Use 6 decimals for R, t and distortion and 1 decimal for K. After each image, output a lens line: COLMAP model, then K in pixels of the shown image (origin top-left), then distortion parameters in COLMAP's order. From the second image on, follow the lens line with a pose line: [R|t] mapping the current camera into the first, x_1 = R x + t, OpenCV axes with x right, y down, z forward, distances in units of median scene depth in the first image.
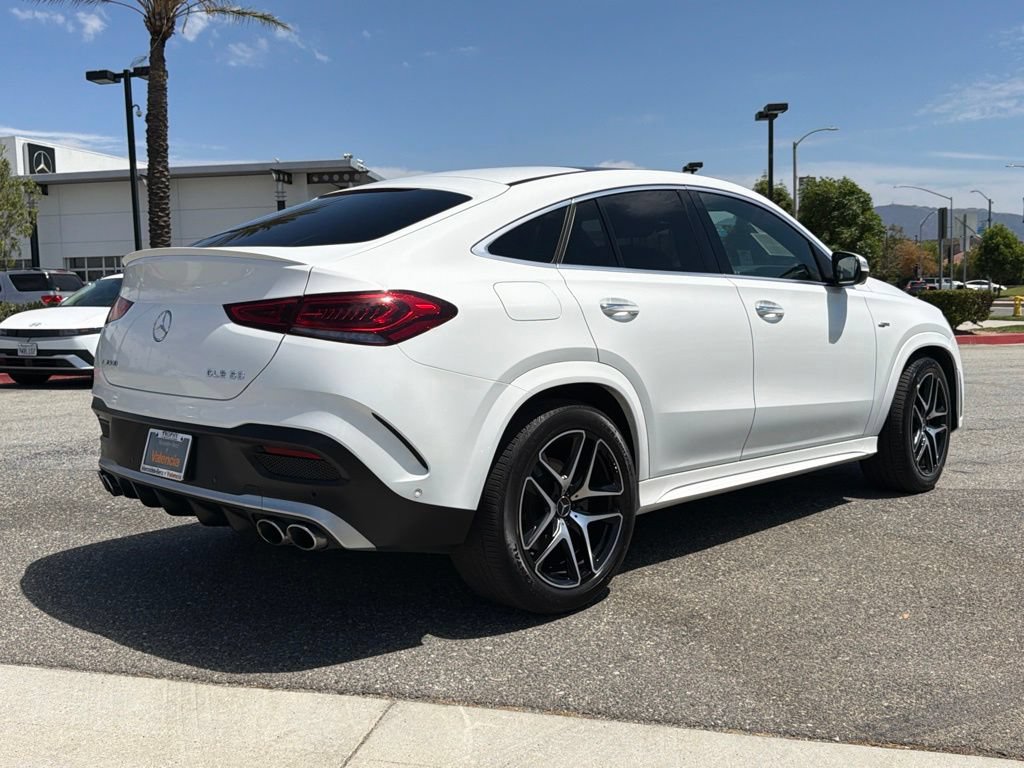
lens RADIAL K [[1084.7, 0, 506.8], [0, 1084.7, 387.2], [0, 0, 1]] dist [0.057029, 0.000000]
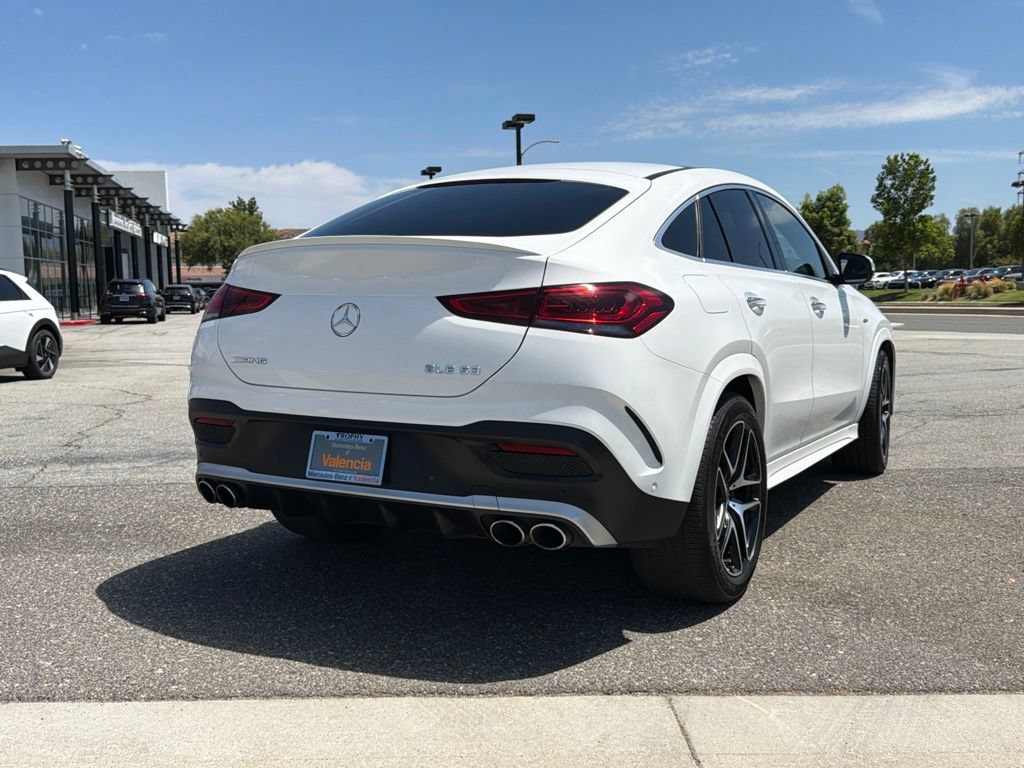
lens RADIAL K [[1084.7, 0, 517.3], [0, 1084.7, 381.5], [0, 0, 1]] dist [0.057029, 0.000000]
pose [[0.961297, -0.015412, 0.275082, -0.423455], [0.017350, 0.999839, -0.004616, 0.003522], [-0.274967, 0.009210, 0.961410, 0.070122]]
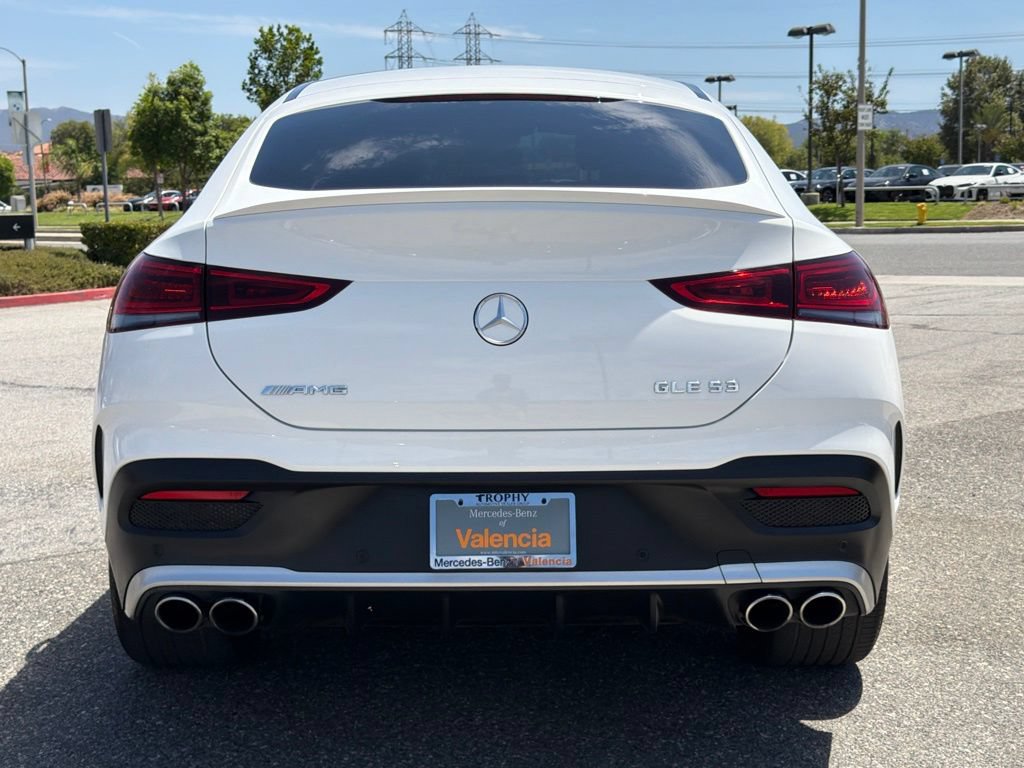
lens RADIAL K [[1523.6, 0, 519.1], [0, 1523.6, 391.8], [0, 0, 1]] dist [0.136058, 0.000000]
pose [[0.690412, -0.087424, 0.718114, -0.899896], [0.069495, 0.996095, 0.054452, -0.060292], [-0.720071, 0.012311, 0.693791, 0.405051]]
